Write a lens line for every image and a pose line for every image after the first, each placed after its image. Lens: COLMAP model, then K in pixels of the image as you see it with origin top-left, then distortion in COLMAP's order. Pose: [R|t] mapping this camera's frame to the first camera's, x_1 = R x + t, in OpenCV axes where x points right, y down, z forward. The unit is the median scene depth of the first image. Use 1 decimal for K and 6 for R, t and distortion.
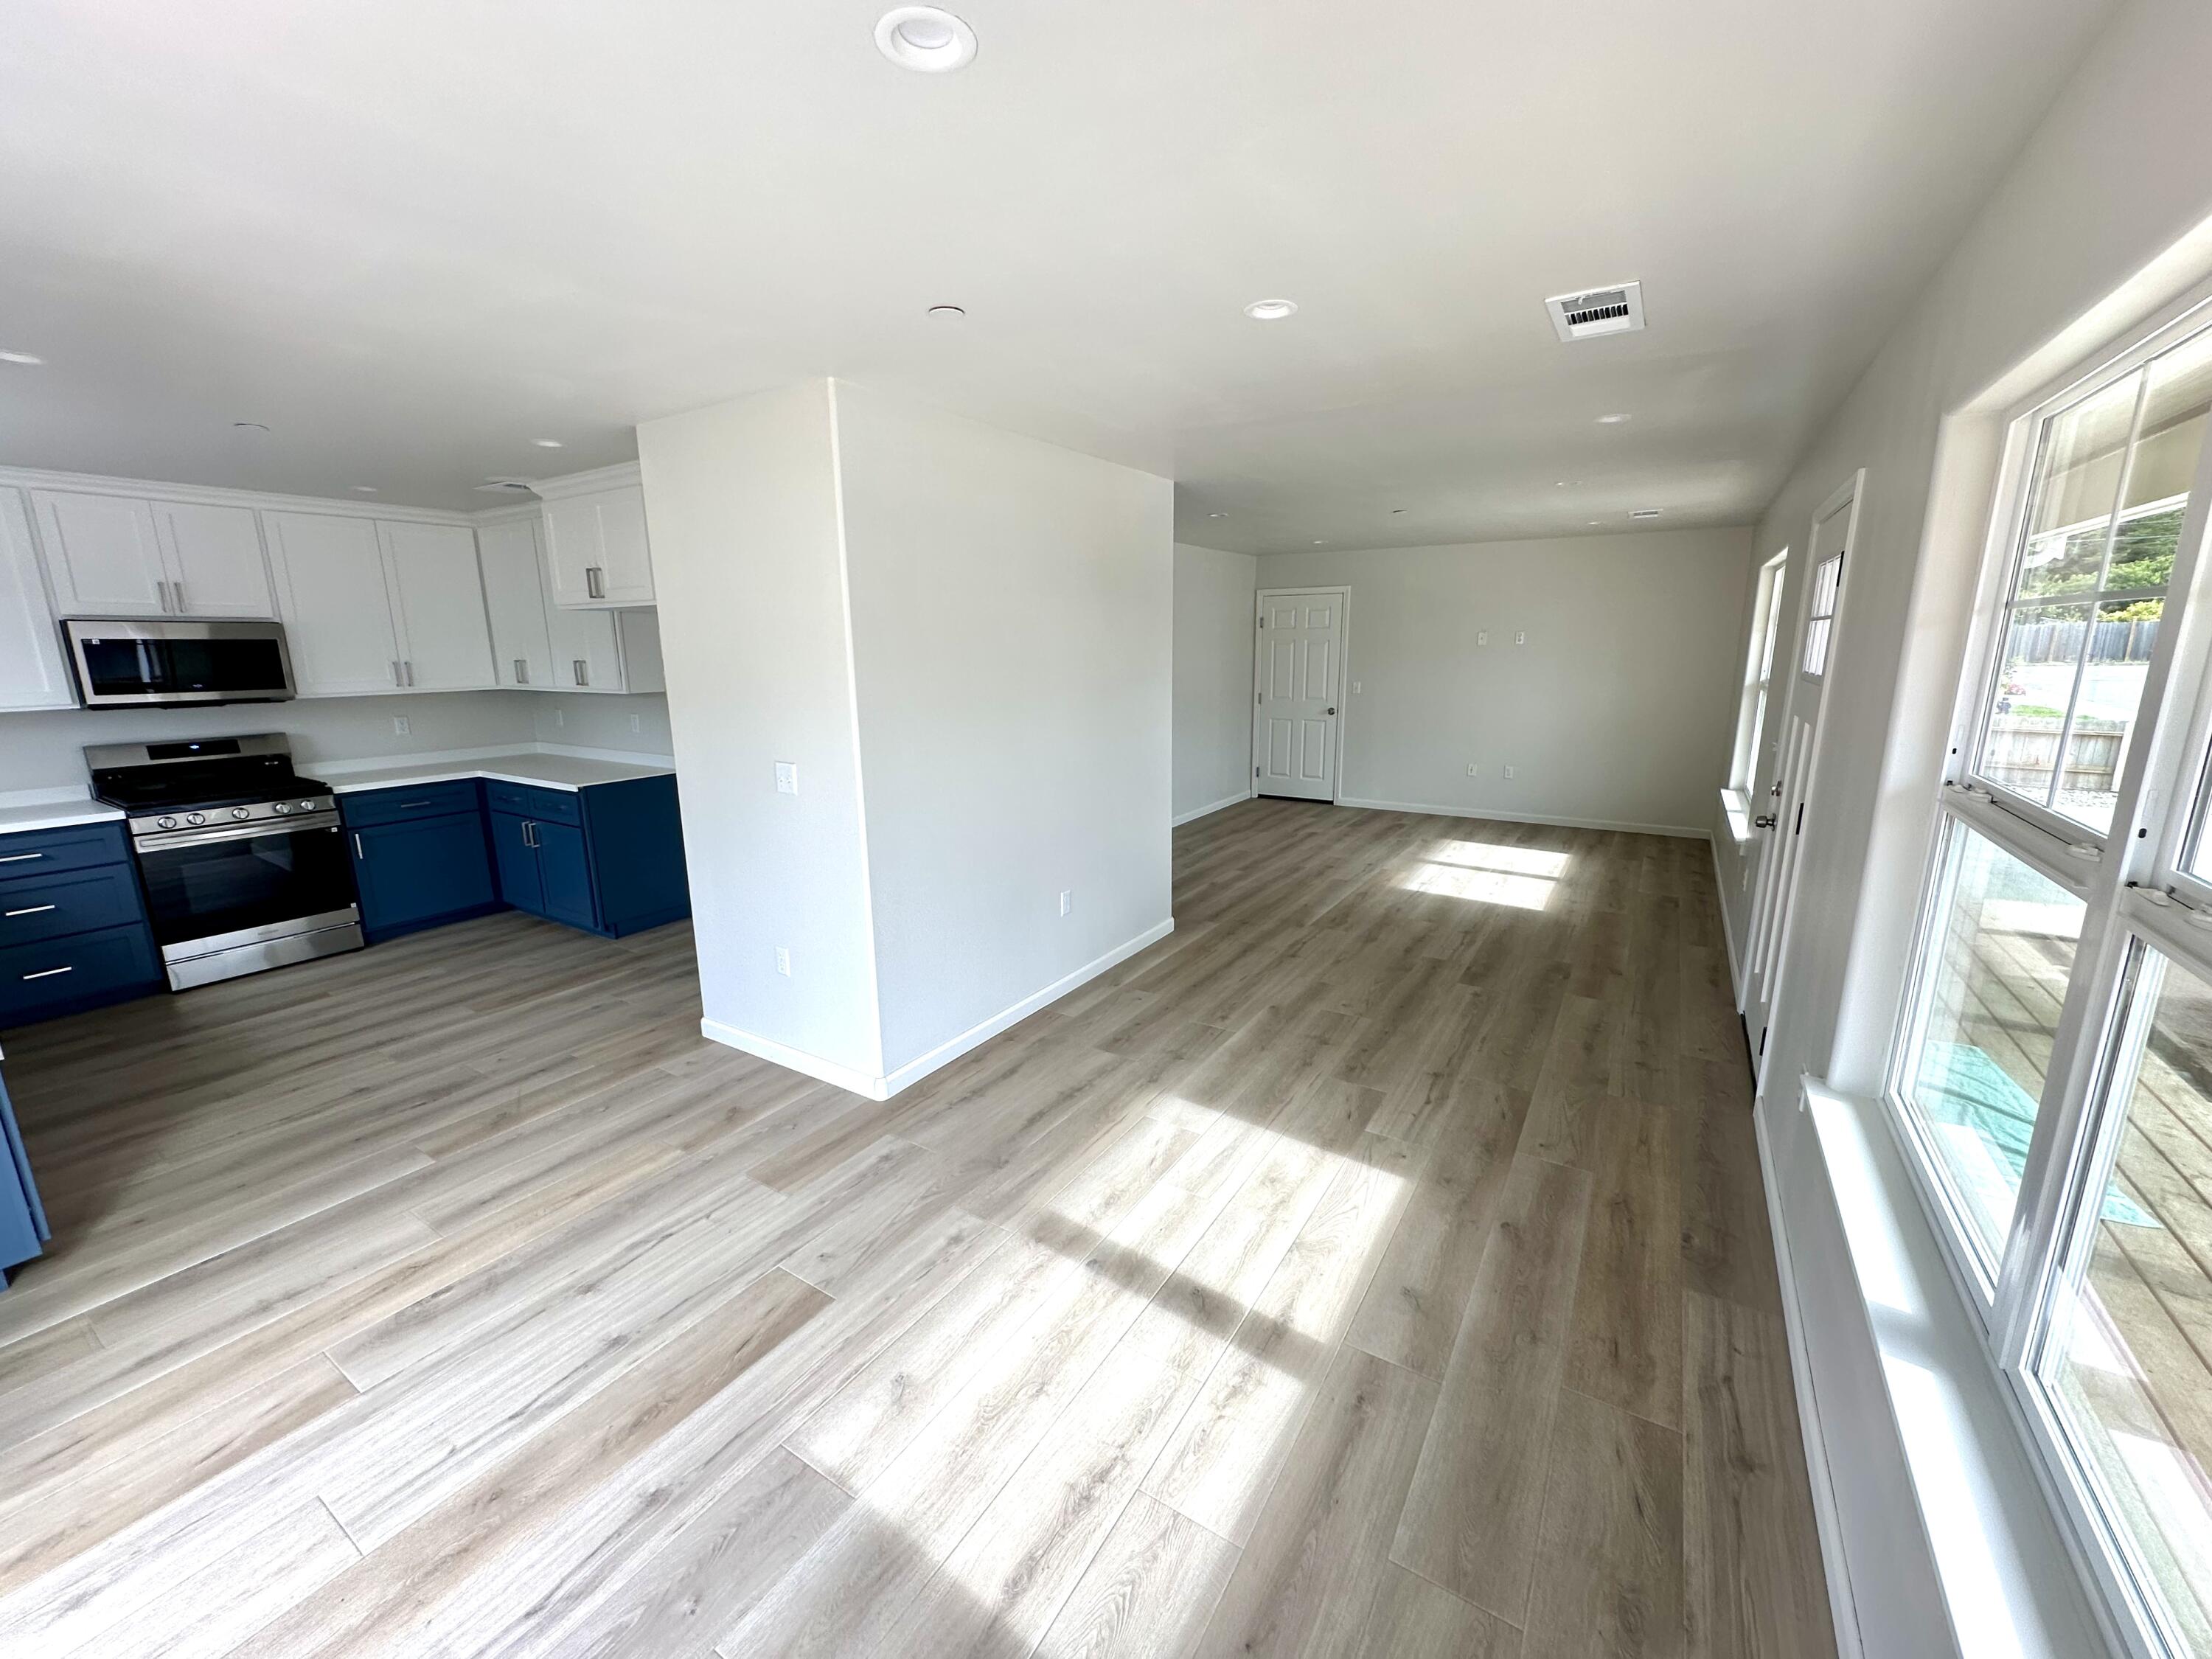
lens RADIAL K [[878.8, 0, 1109.4], [0, 878.8, 828.6], [0, 0, 1]] dist [-0.000961, -0.000017]
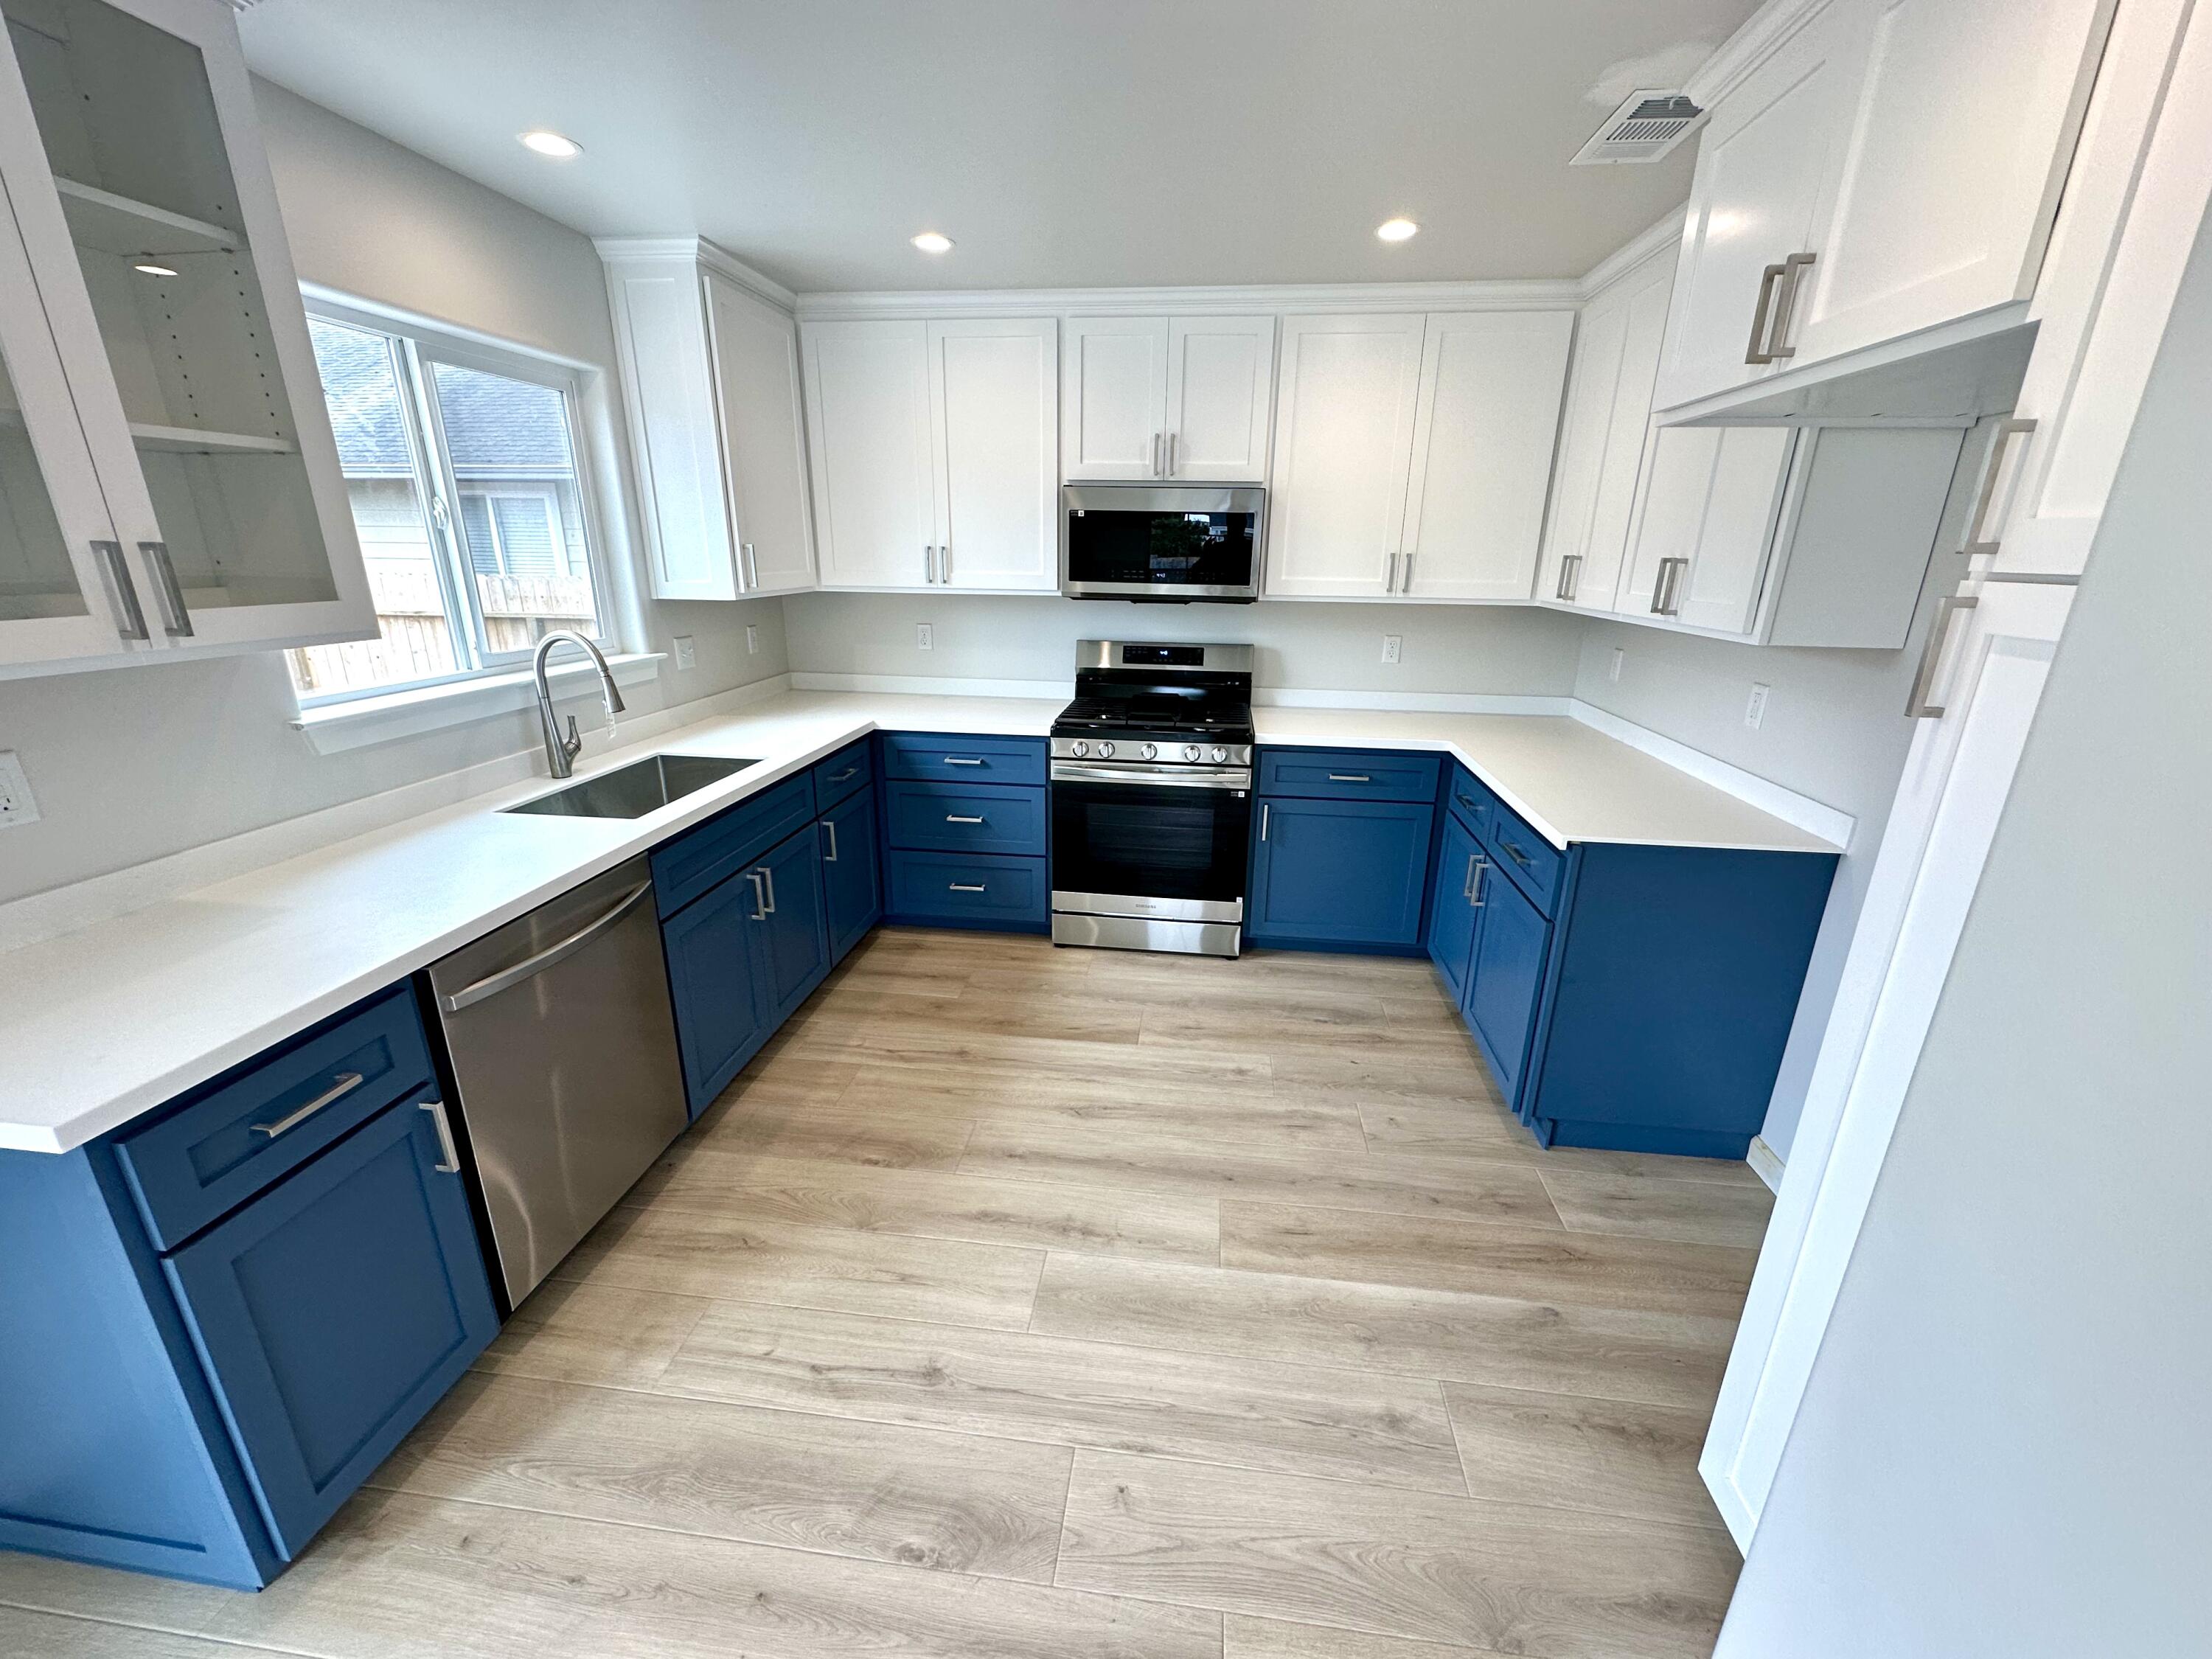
lens RADIAL K [[878.8, 0, 1109.4], [0, 878.8, 828.6], [0, 0, 1]] dist [-0.000961, -0.000017]
pose [[0.429744, 0.288715, -0.855549, -0.362682], [-0.207346, 0.953737, 0.217699, -0.115381], [0.878822, 0.083840, 0.469727, 0.653870]]
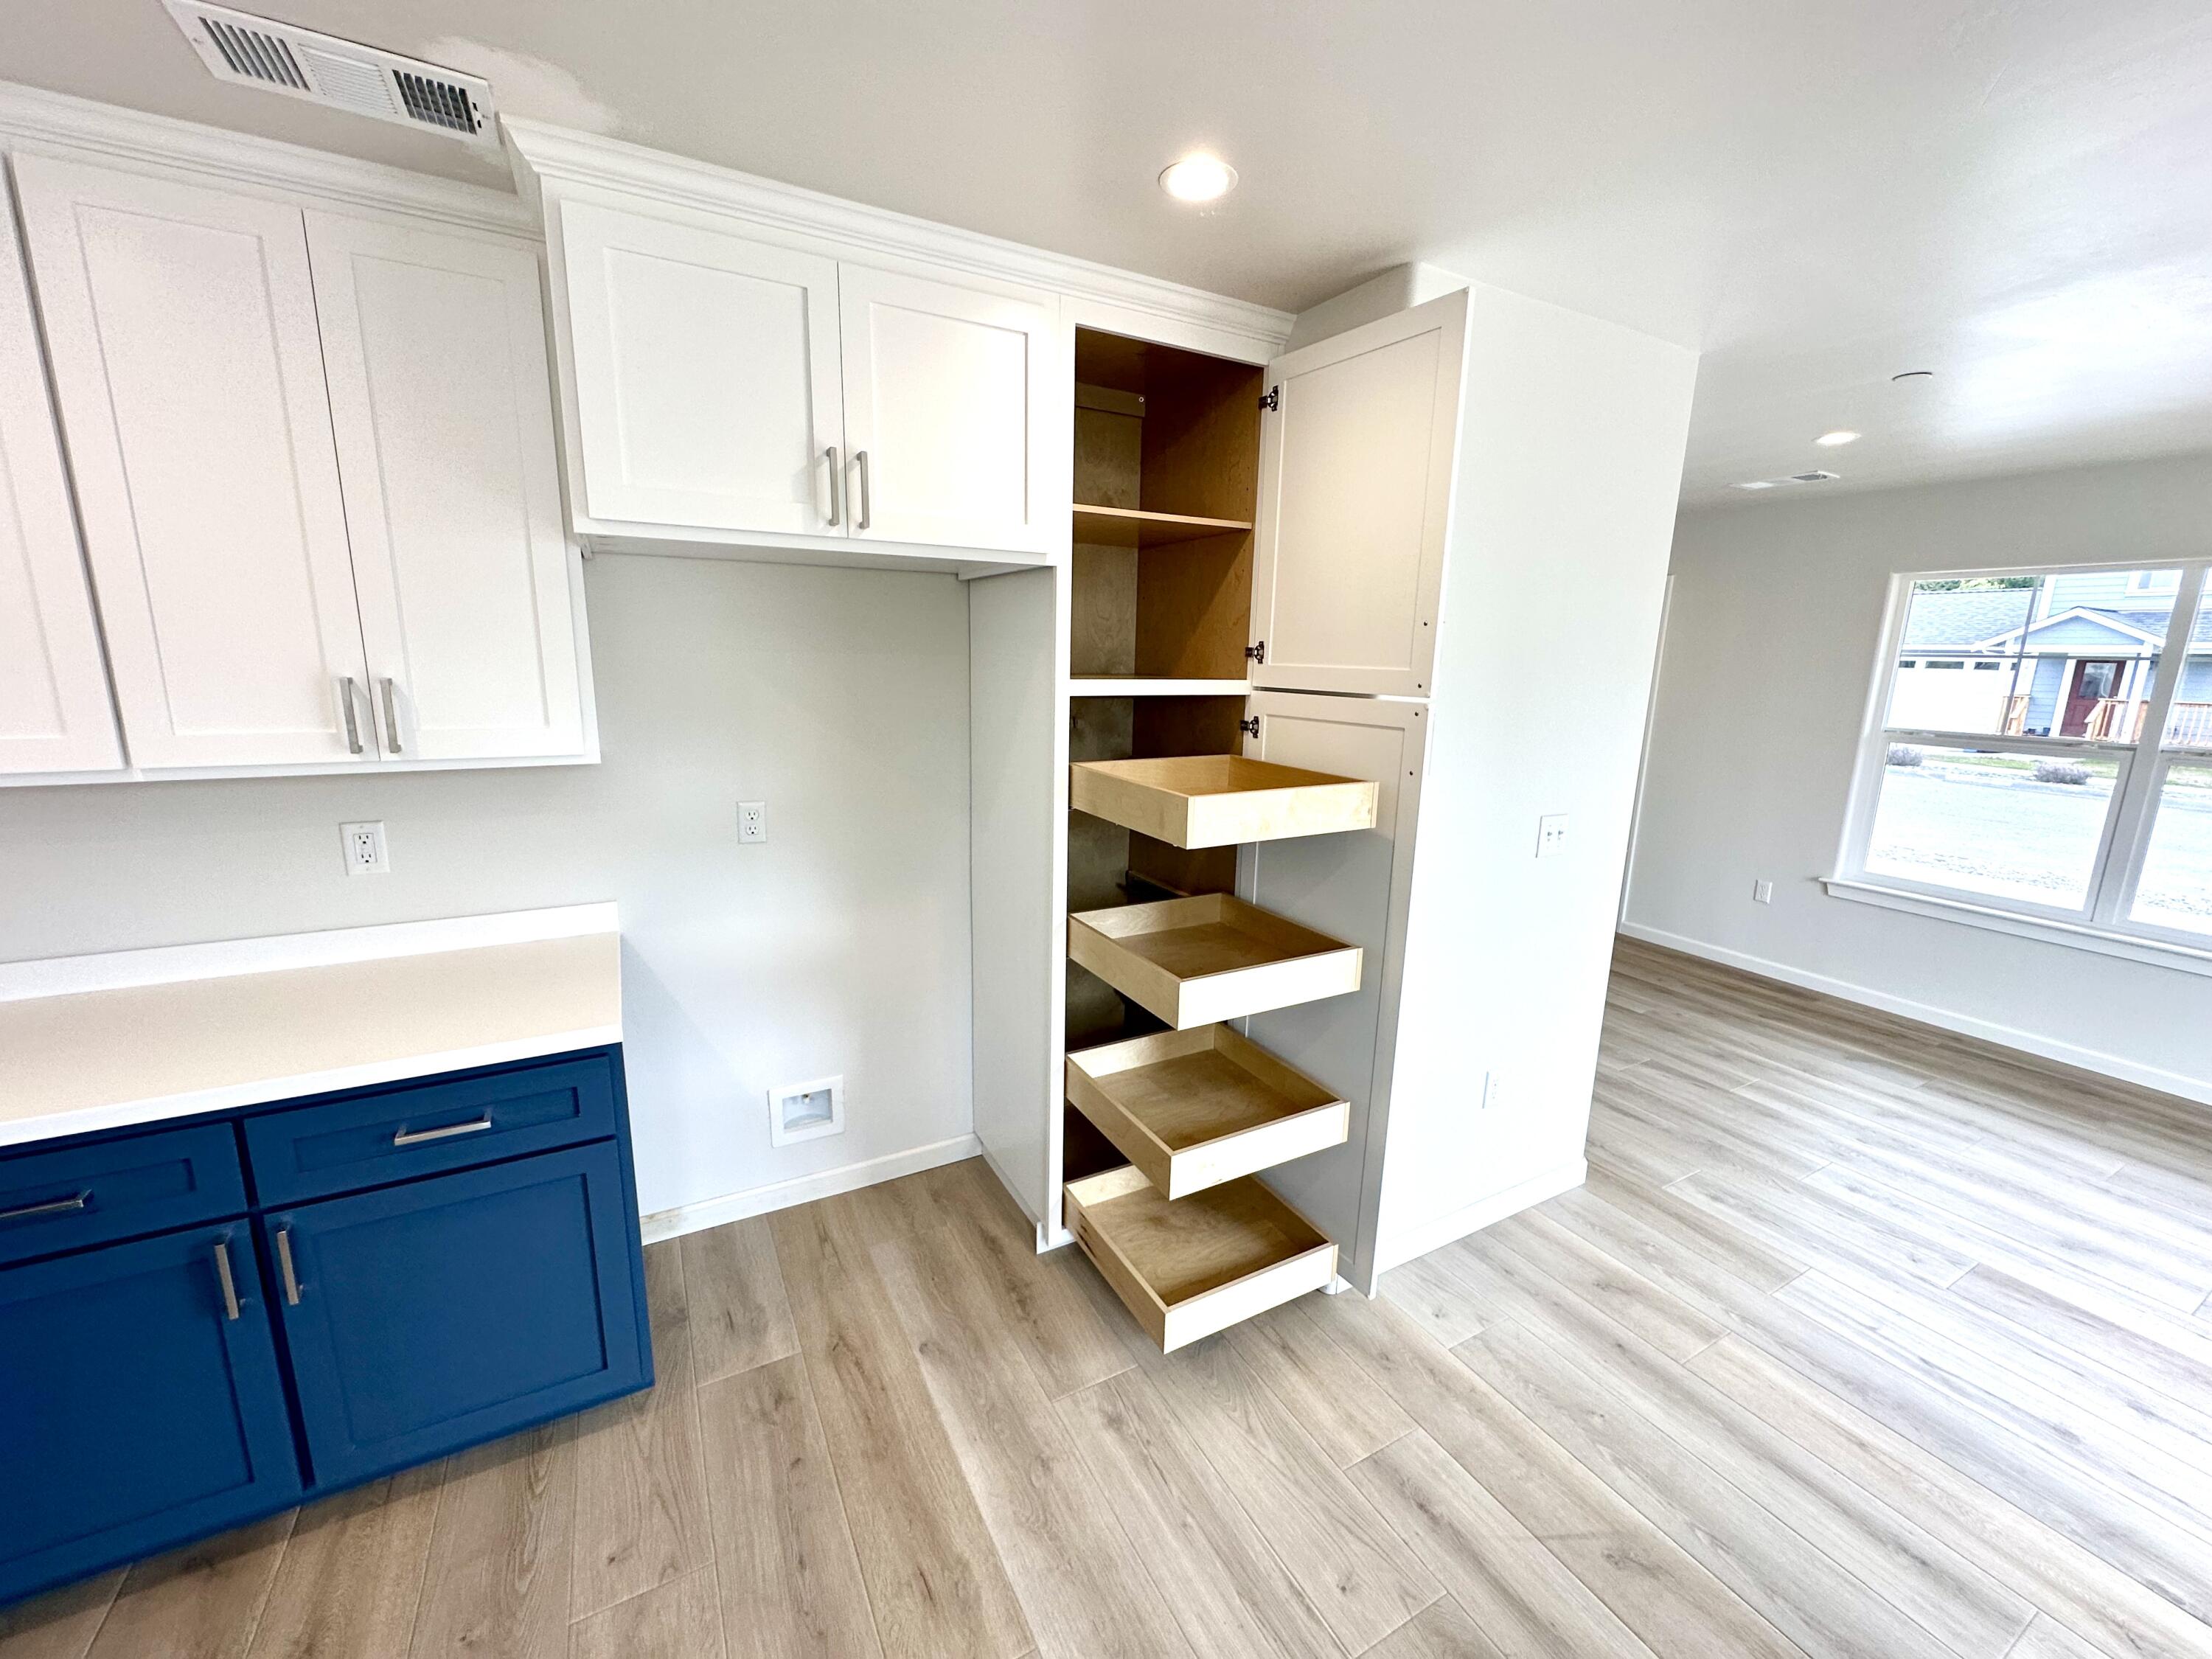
lens RADIAL K [[878.8, 0, 1109.4], [0, 878.8, 828.6], [0, 0, 1]] dist [-0.000961, -0.000017]
pose [[0.480698, -0.151763, 0.863653, -0.912618], [0.160807, 0.983463, 0.083313, -0.140378], [-0.862015, 0.098833, 0.497154, 0.720423]]
